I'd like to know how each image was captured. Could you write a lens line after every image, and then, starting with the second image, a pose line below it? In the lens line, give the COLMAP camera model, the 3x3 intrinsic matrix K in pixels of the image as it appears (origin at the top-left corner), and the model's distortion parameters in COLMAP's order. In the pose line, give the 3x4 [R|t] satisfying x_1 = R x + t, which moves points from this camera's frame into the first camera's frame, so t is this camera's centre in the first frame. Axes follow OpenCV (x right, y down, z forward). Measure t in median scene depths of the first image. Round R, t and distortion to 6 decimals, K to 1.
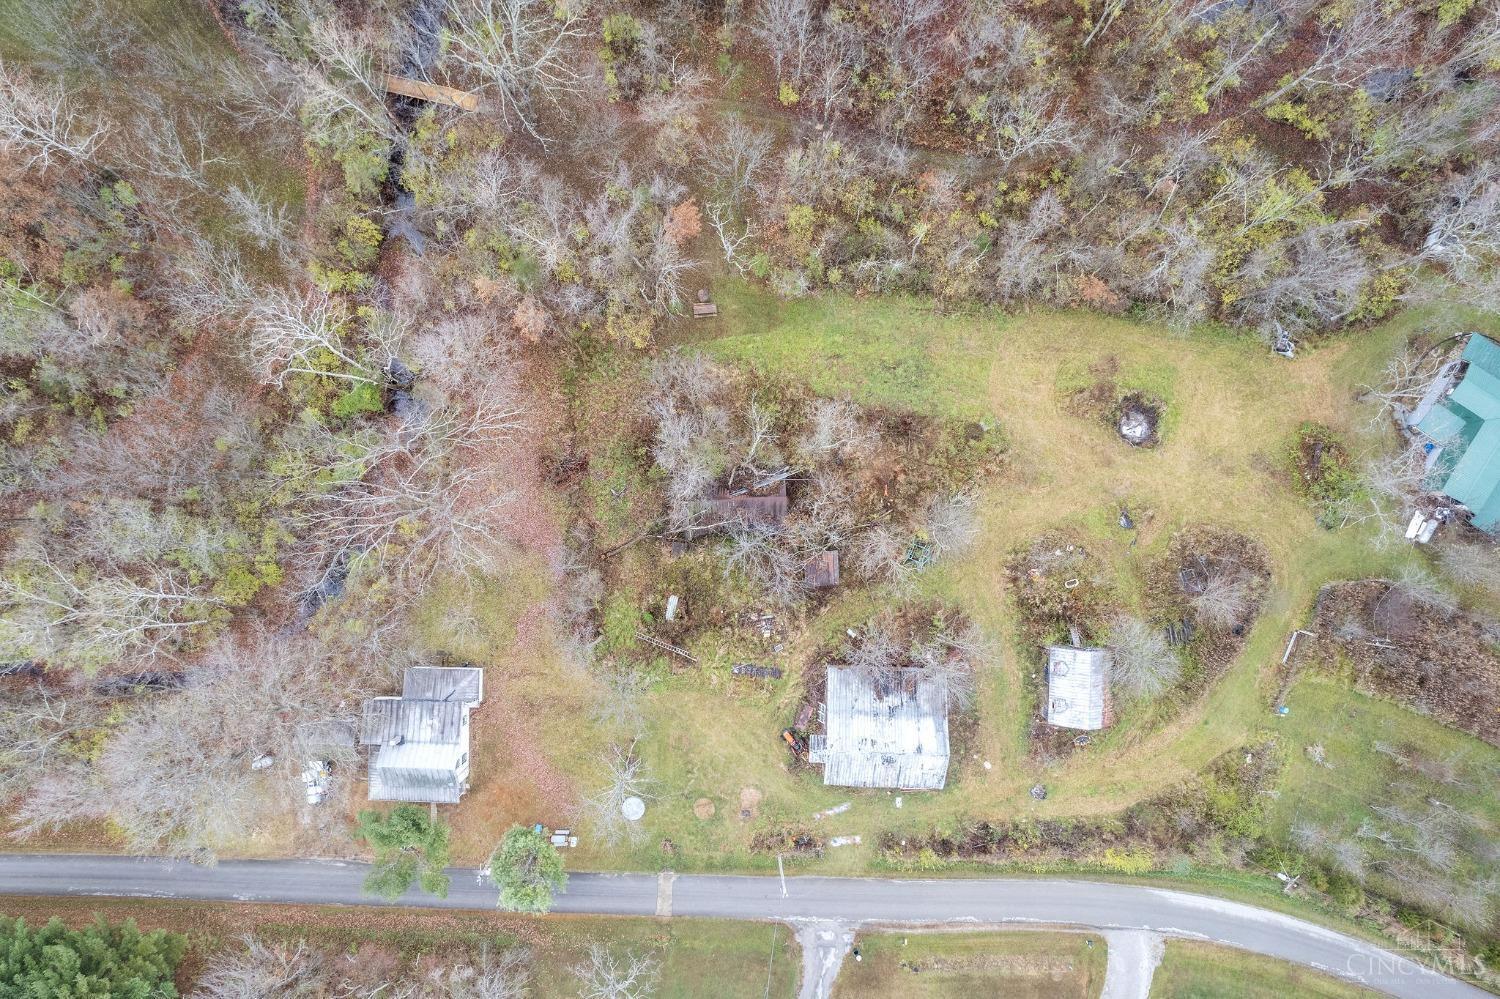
lens RADIAL K [[962.8, 0, 752.1], [0, 962.8, 522.9], [0, 0, 1]] dist [-0.079093, 0.072269]
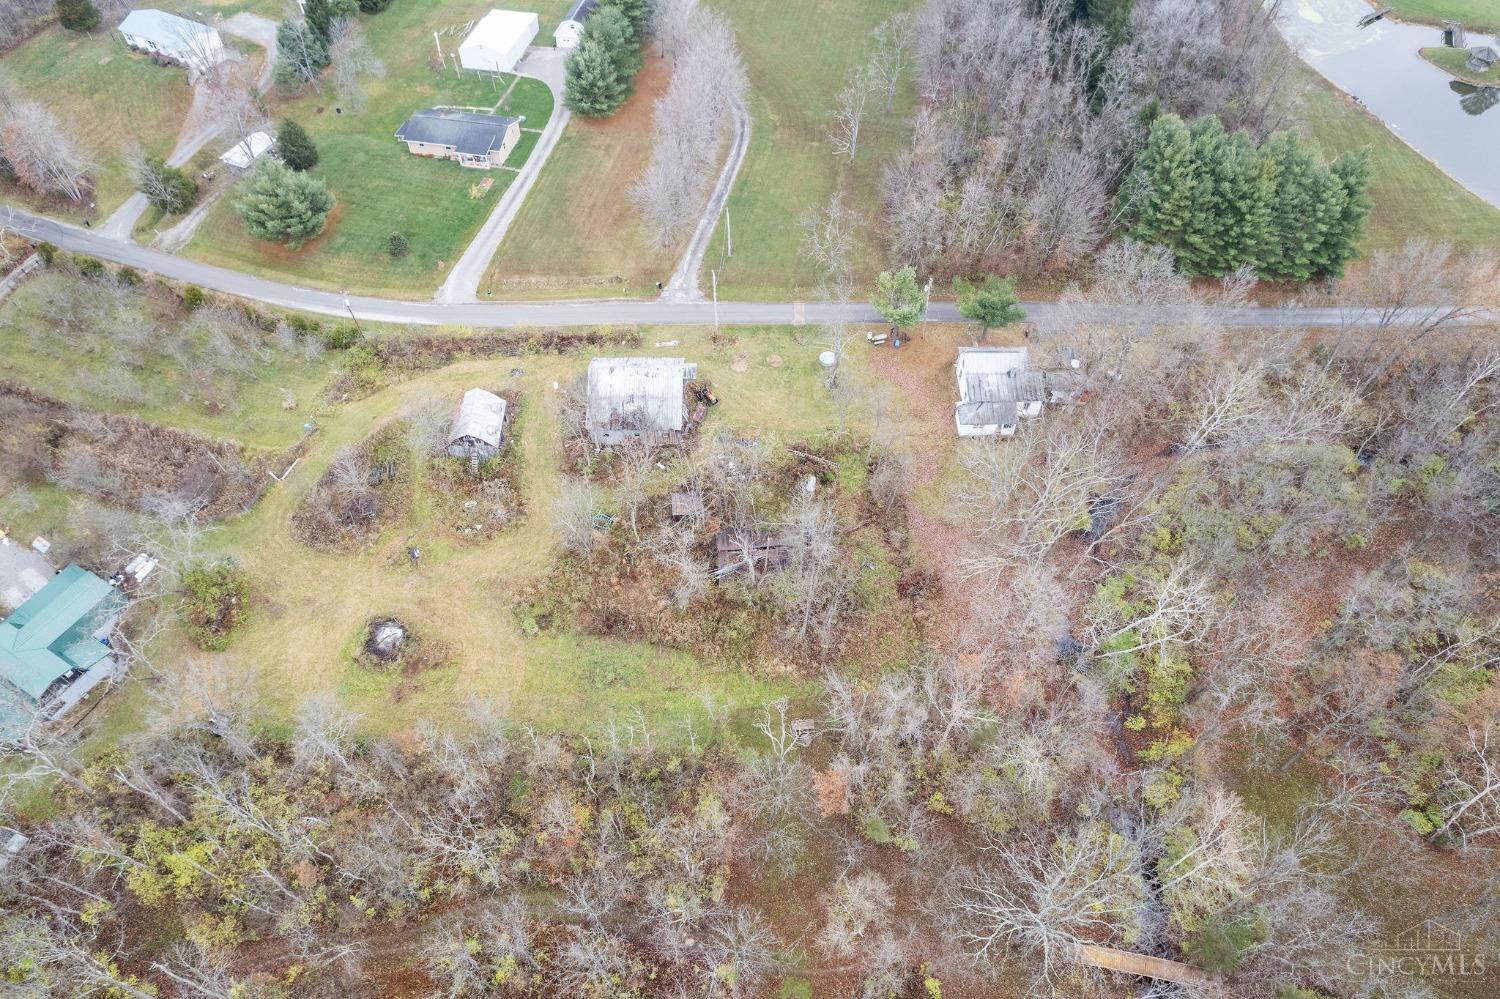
lens RADIAL K [[962.8, 0, 752.1], [0, 962.8, 522.9], [0, 0, 1]] dist [-0.079093, 0.072269]
pose [[-0.998667, 0.025051, -0.045125, 0.045817], [-0.046850, -0.806814, 0.588946, -0.659449], [-0.021653, 0.590275, 0.806912, 0.065942]]
